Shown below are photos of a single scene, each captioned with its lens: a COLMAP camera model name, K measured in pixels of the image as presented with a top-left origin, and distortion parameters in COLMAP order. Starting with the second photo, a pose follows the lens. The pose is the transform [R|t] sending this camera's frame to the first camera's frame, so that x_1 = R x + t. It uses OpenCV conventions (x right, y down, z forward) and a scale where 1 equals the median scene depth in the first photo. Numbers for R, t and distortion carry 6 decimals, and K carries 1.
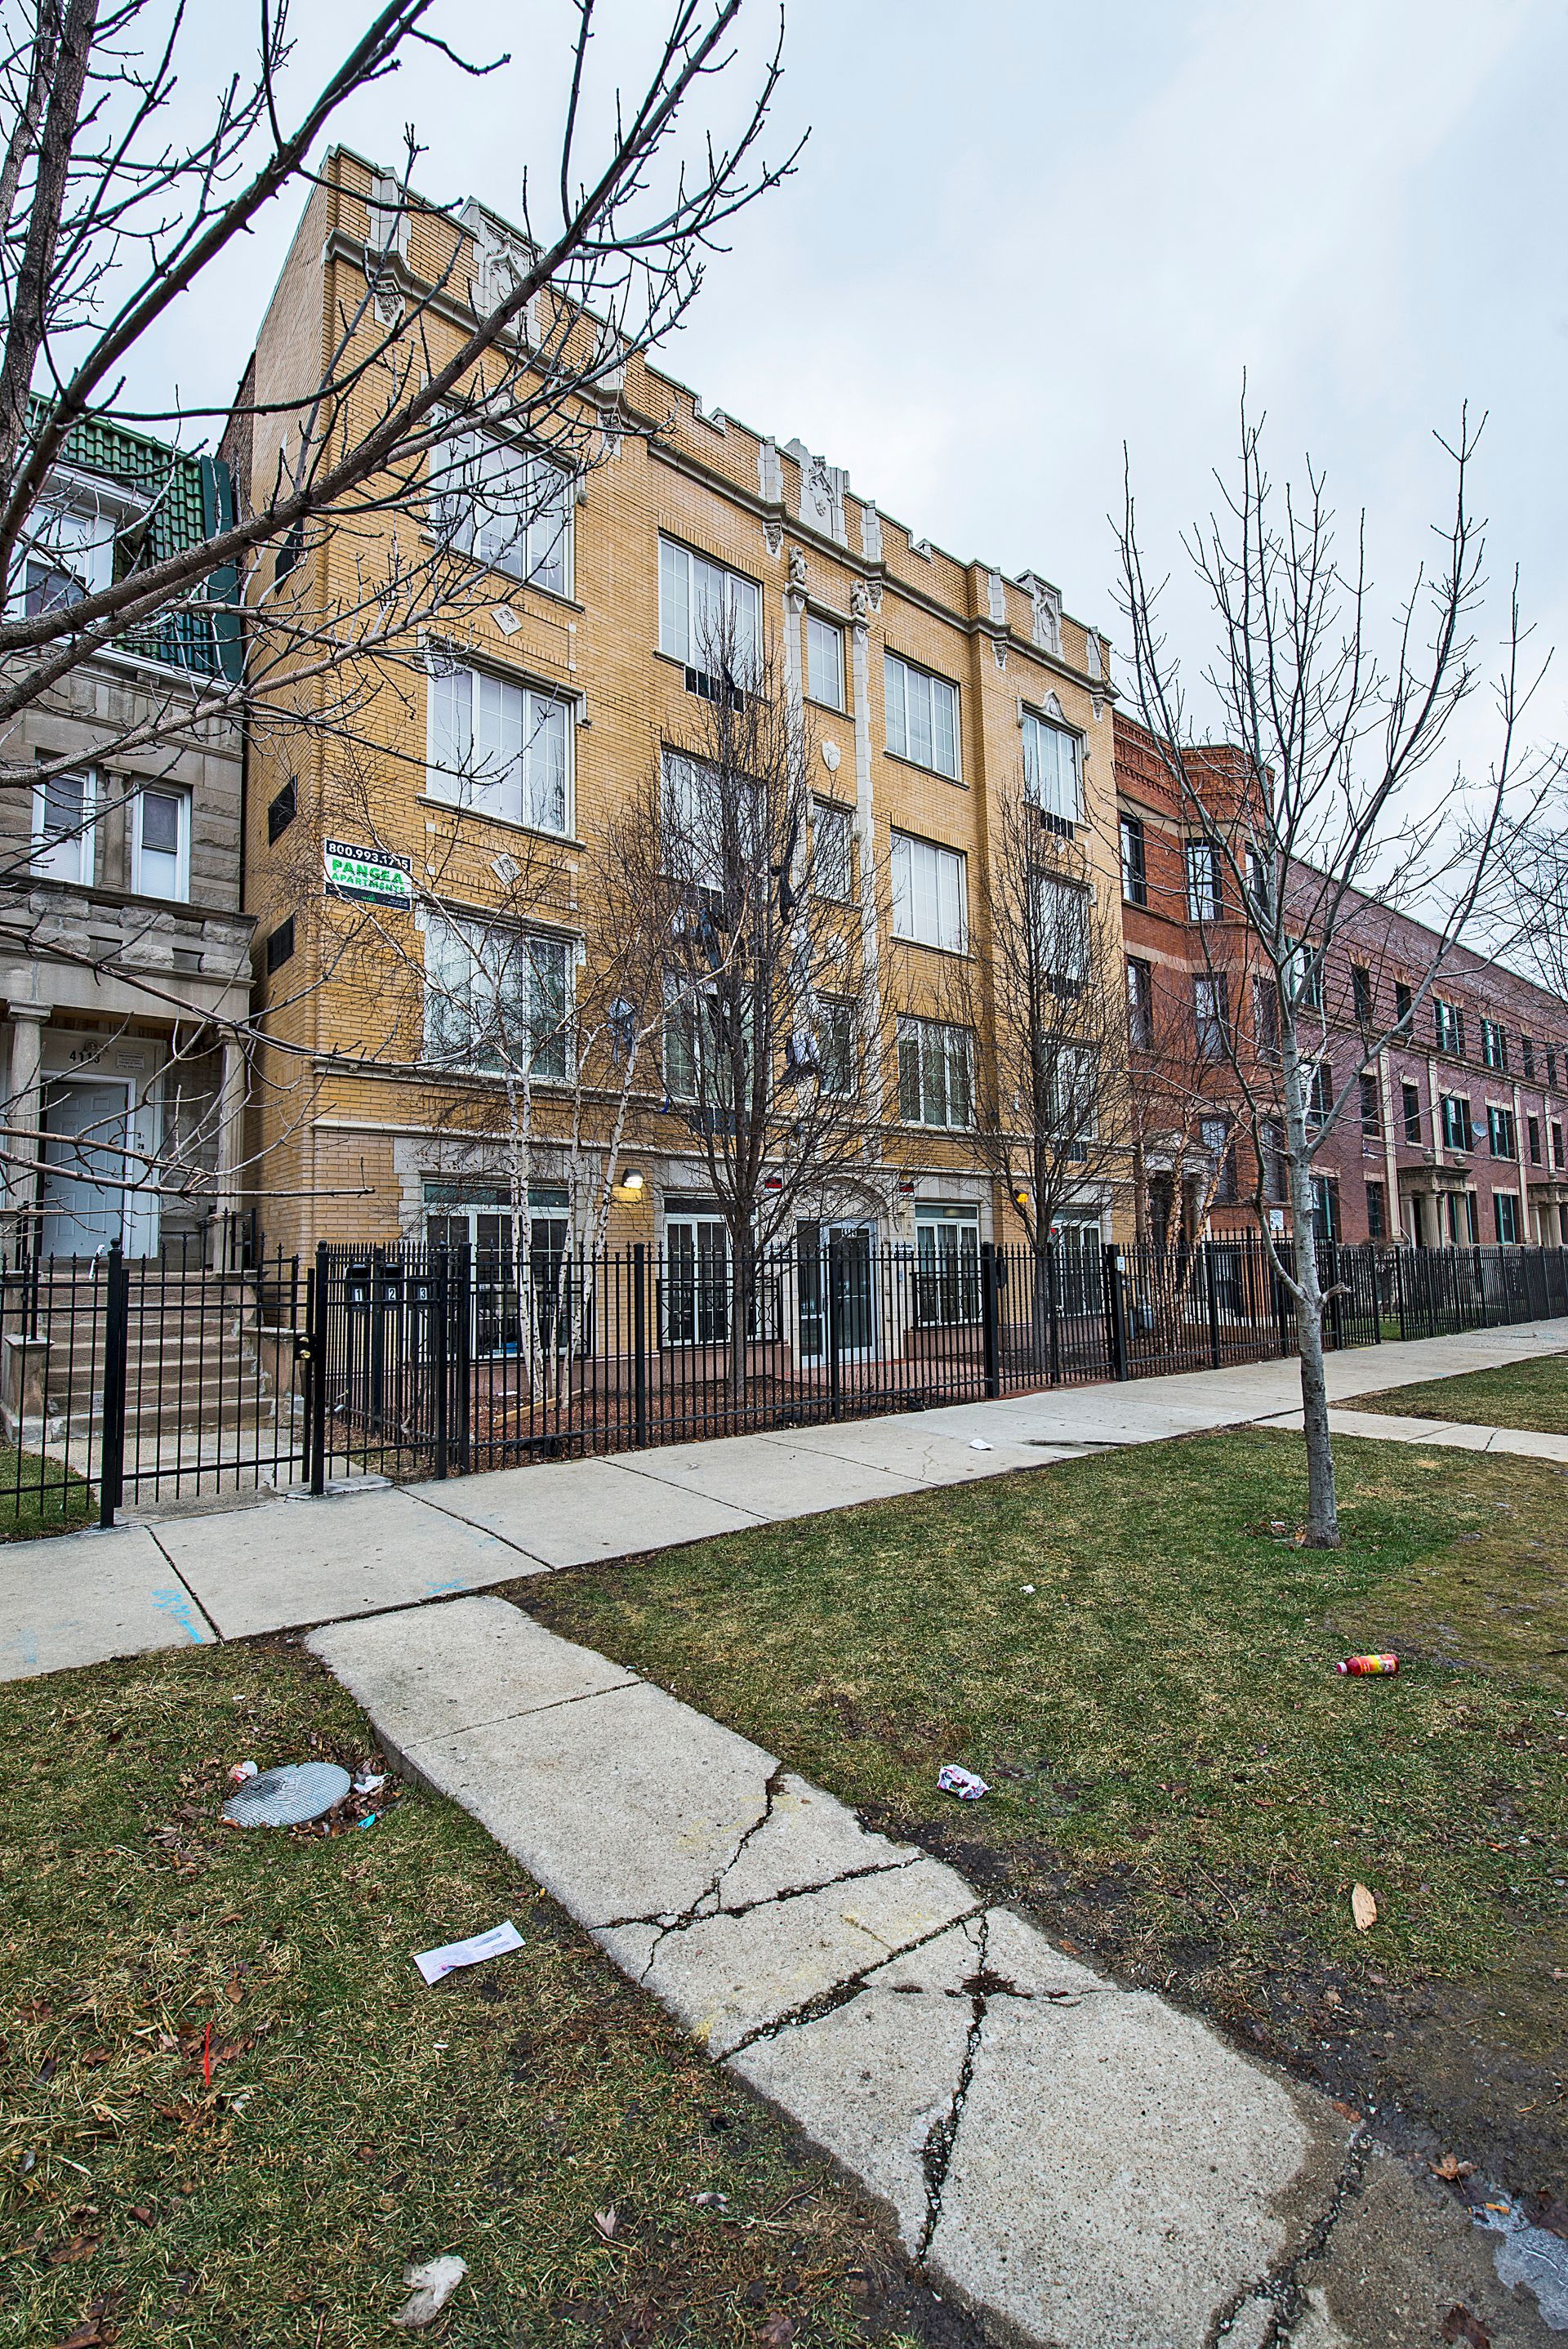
lens RADIAL K [[1031.1, 0, 790.6], [0, 1031.1, 1176.2], [0, 0, 1]] dist [-0.011410, -0.000511]
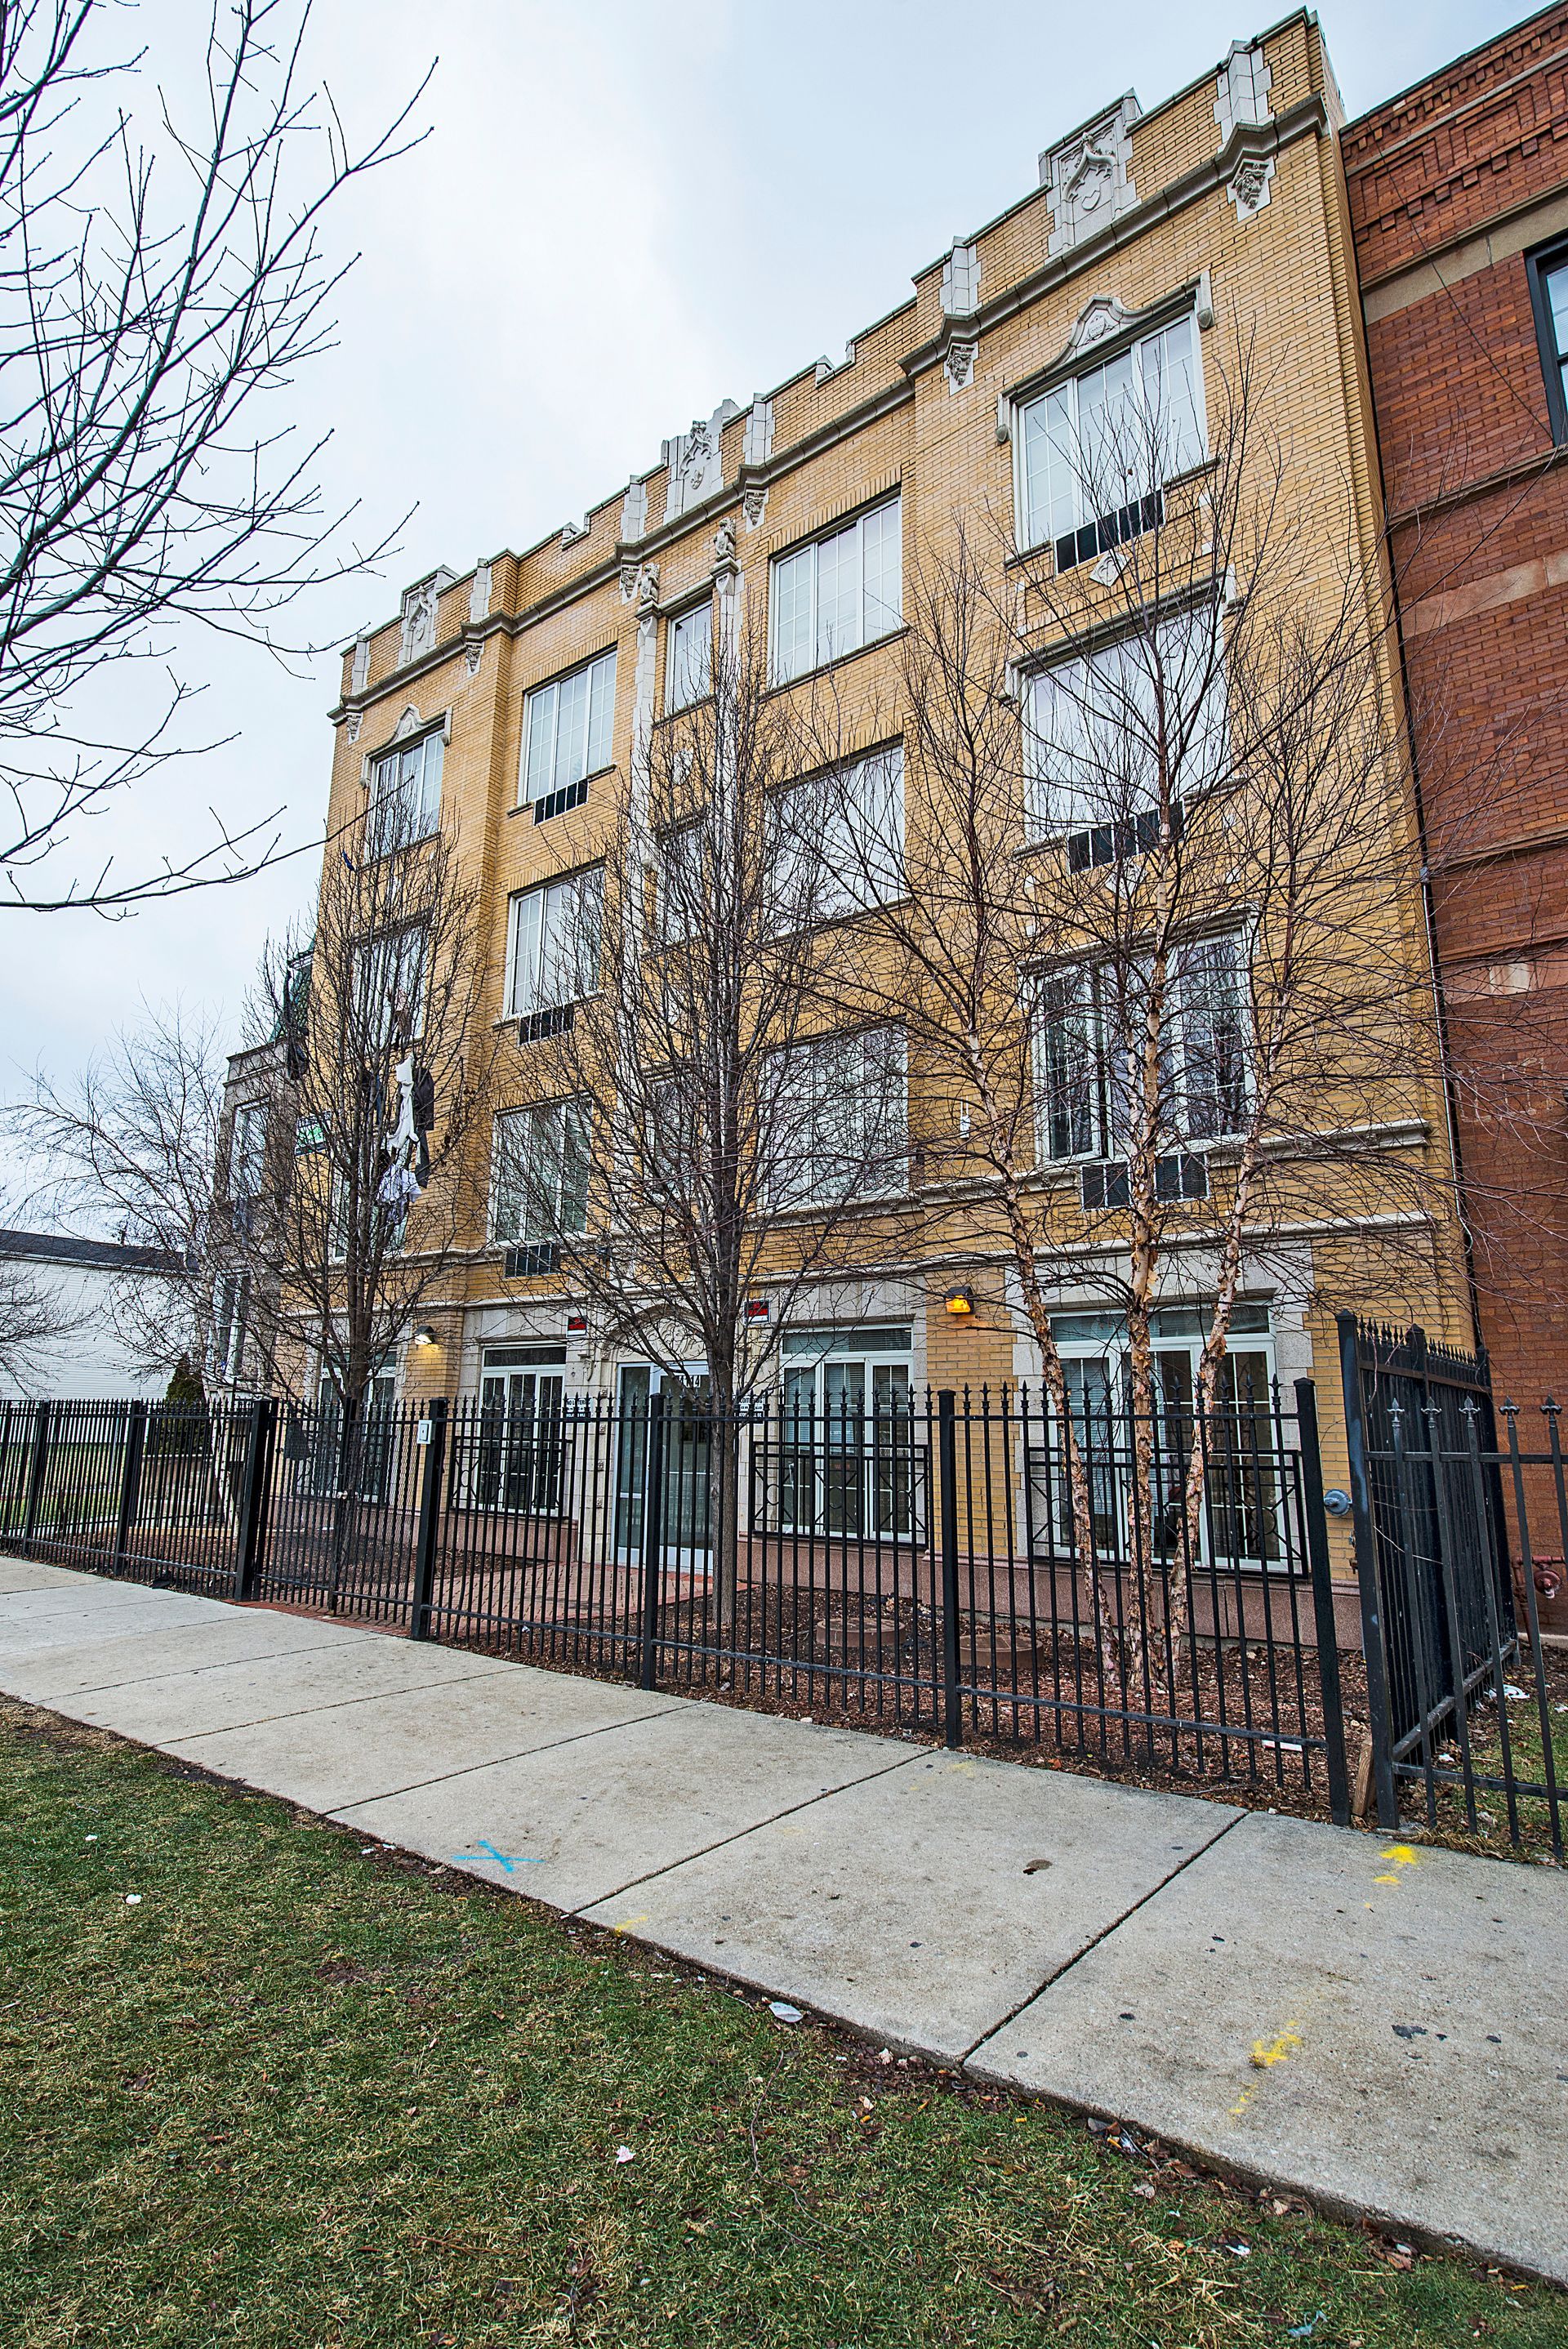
lens RADIAL K [[1155.3, 0, 799.4], [0, 1155.3, 1167.3], [0, 0, 1]] dist [-0.003096, -0.004050]
pose [[0.230592, -0.186053, -0.955098, 1.036079], [0.076259, 0.981986, -0.172879, 0.063600], [0.970058, -0.032971, 0.240626, 1.058592]]
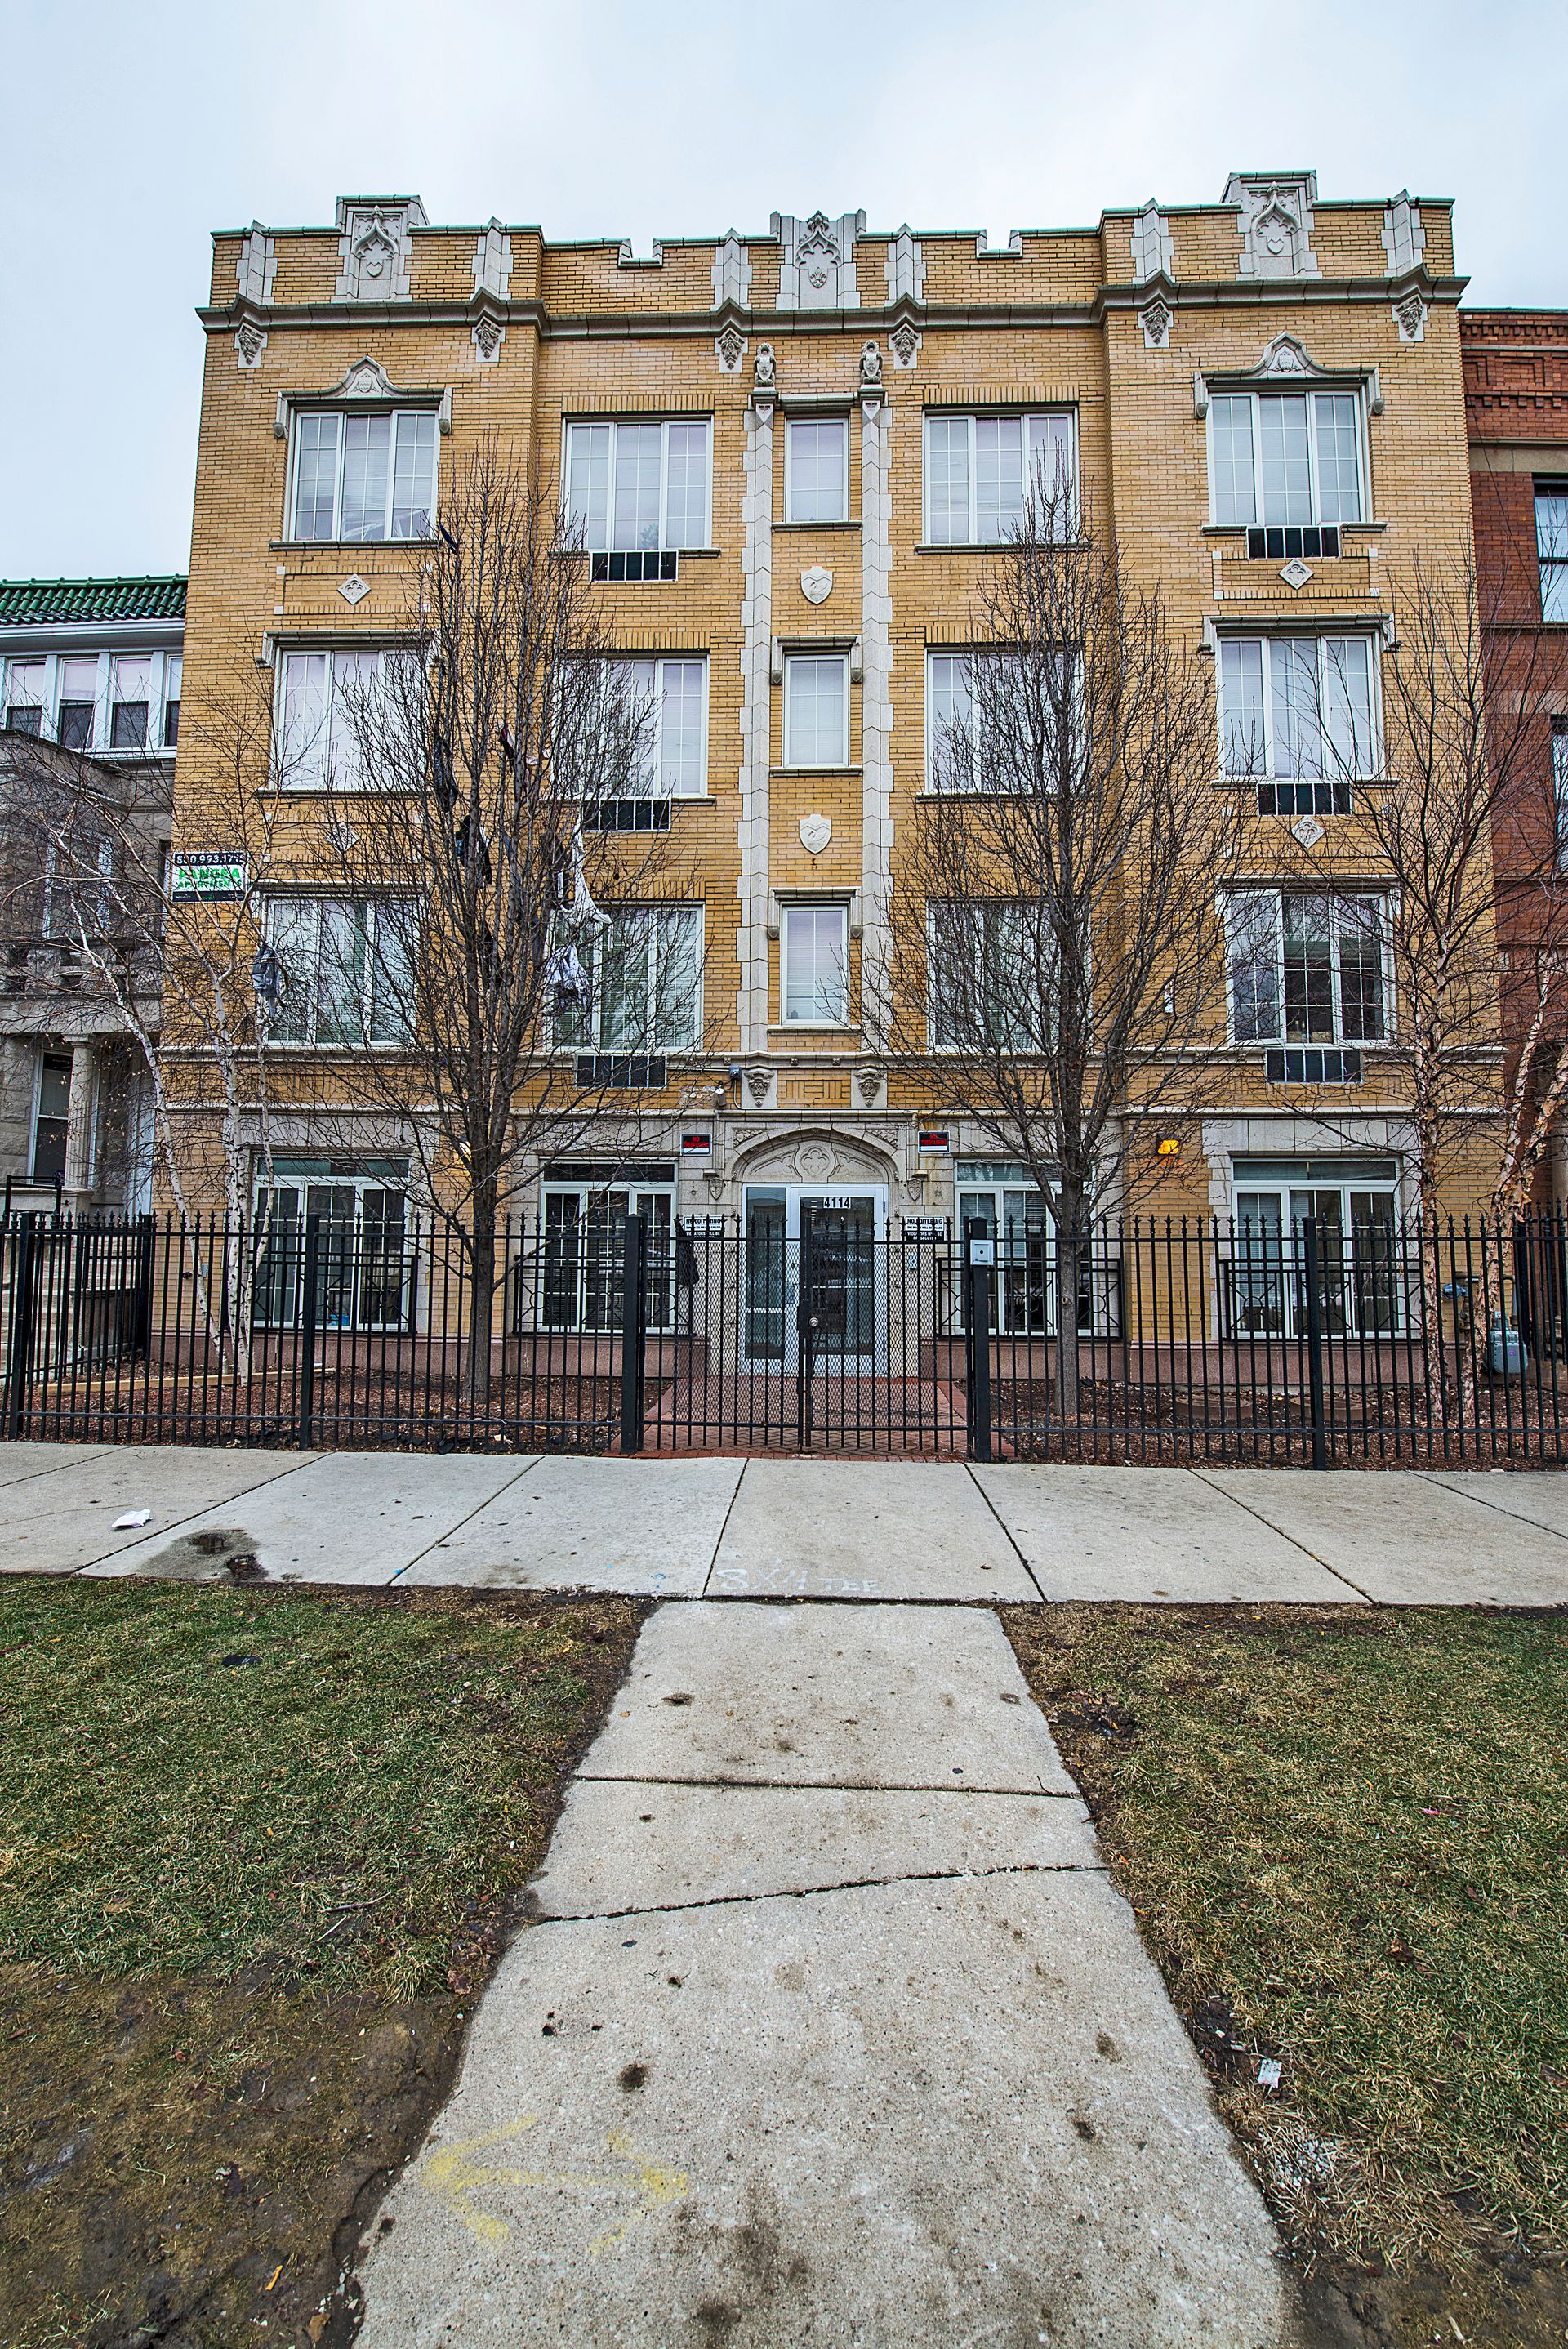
lens RADIAL K [[975.8, 0, 773.4], [0, 975.8, 1166.5], [0, 0, 1]] dist [-0.012474, -0.002565]
pose [[0.746568, -0.031110, -0.664581, 0.593663], [0.037474, 0.999287, -0.004681, 0.035423], [0.664253, -0.021410, 0.747201, 0.520779]]
